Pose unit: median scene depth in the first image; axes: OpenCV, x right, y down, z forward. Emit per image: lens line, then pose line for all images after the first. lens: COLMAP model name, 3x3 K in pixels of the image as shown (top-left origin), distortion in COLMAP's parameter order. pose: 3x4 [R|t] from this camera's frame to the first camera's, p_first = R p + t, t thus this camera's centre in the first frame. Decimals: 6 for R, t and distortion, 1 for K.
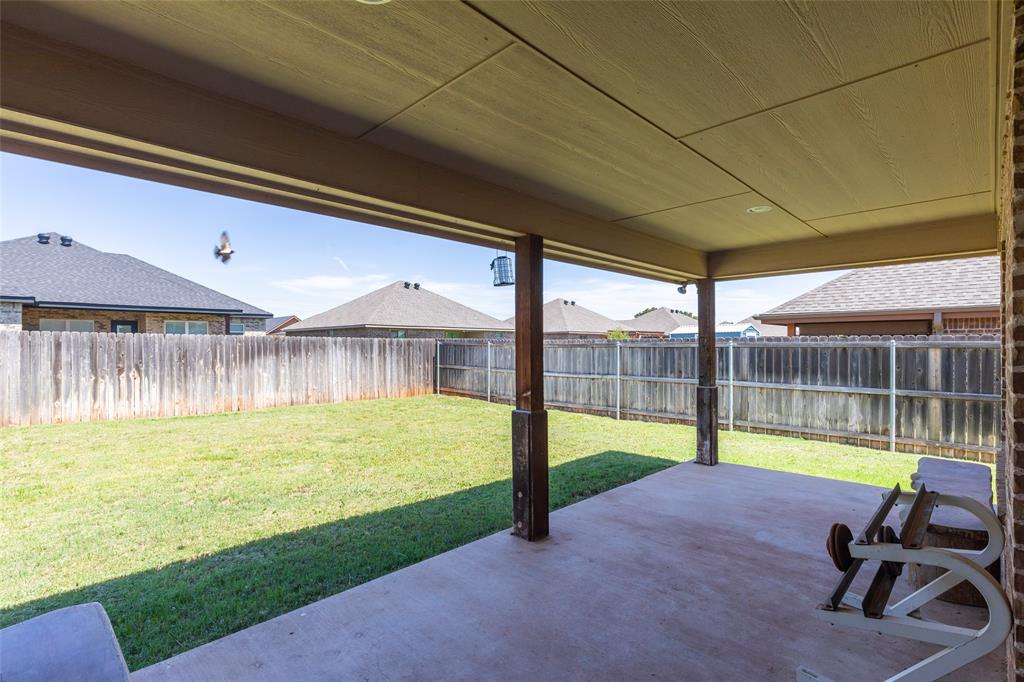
lens RADIAL K [[485.5, 0, 514.2], [0, 485.5, 343.6], [0, 0, 1]] dist [-0.002020, 0.000571]
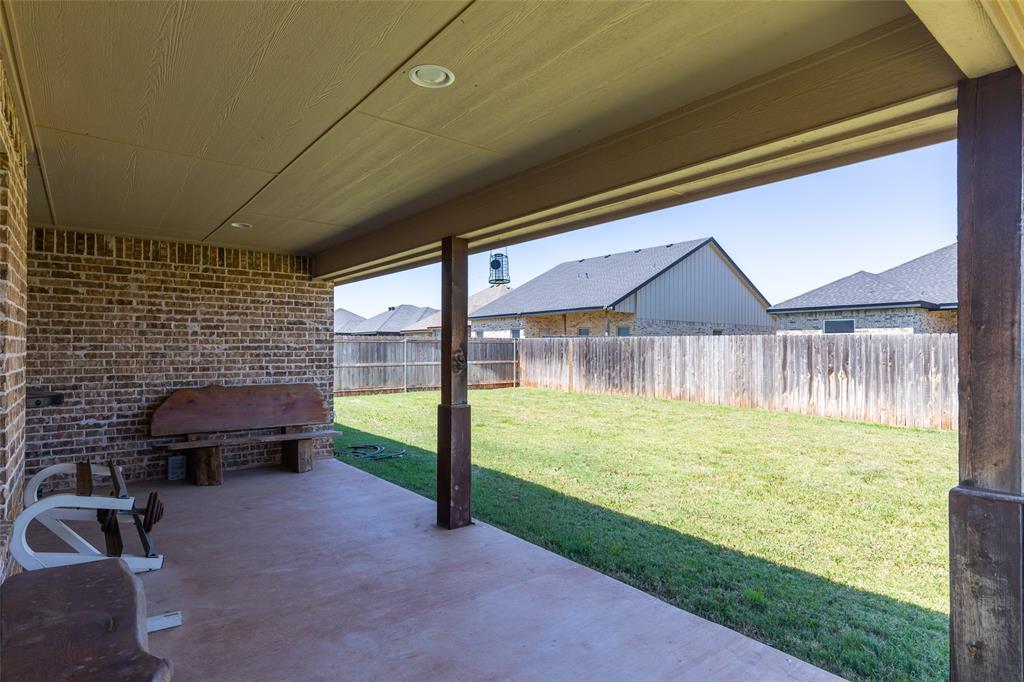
lens RADIAL K [[538.3, 0, 516.9], [0, 538.3, 344.4], [0, 0, 1]] dist [0.004374, -0.000253]
pose [[-0.105319, -0.005238, -0.994425, 0.503563], [0.001401, 0.999984, -0.005416, 0.005742], [0.994437, -0.001963, -0.105310, 0.539683]]
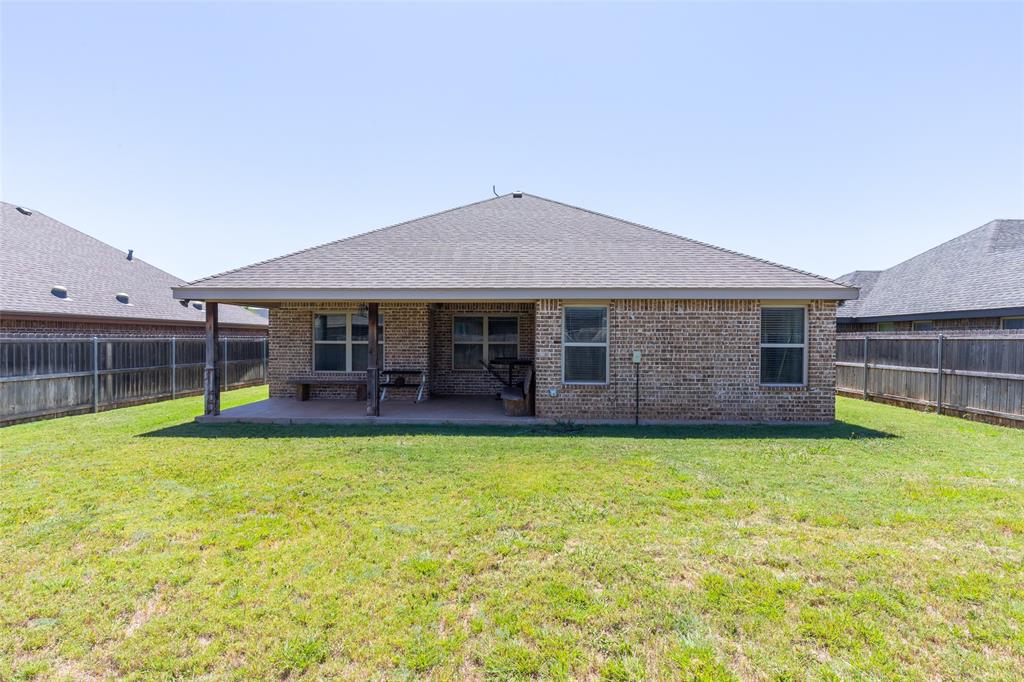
lens RADIAL K [[511.6, 0, 509.8], [0, 511.6, 341.6], [0, 0, 1]] dist [0.004515, 0.000586]
pose [[-0.691639, -0.005657, 0.722222, -1.048914], [-0.007747, 0.999970, 0.000413, -0.003718], [-0.722202, -0.005309, -0.691662, 1.011864]]
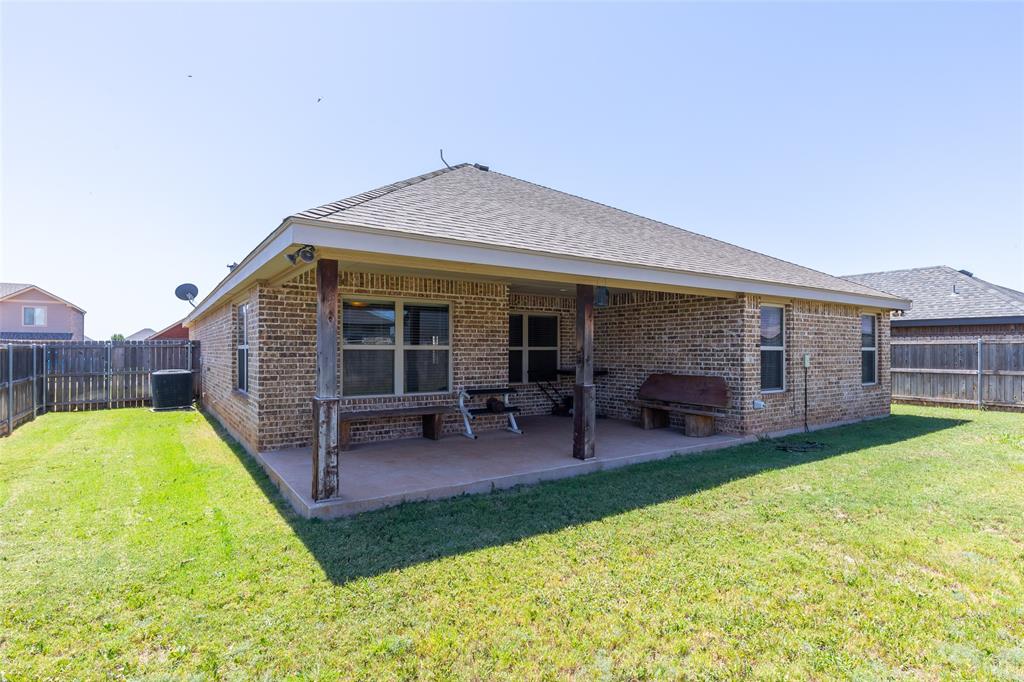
lens RADIAL K [[524.0, 0, 514.3], [0, 524.0, 347.1], [0, 0, 1]] dist [0.001582, 0.000420]
pose [[-0.984257, -0.000193, 0.176743, -0.021709], [-0.002094, 0.999942, -0.010572, 0.011699], [-0.176731, -0.010776, -0.984200, 1.221679]]
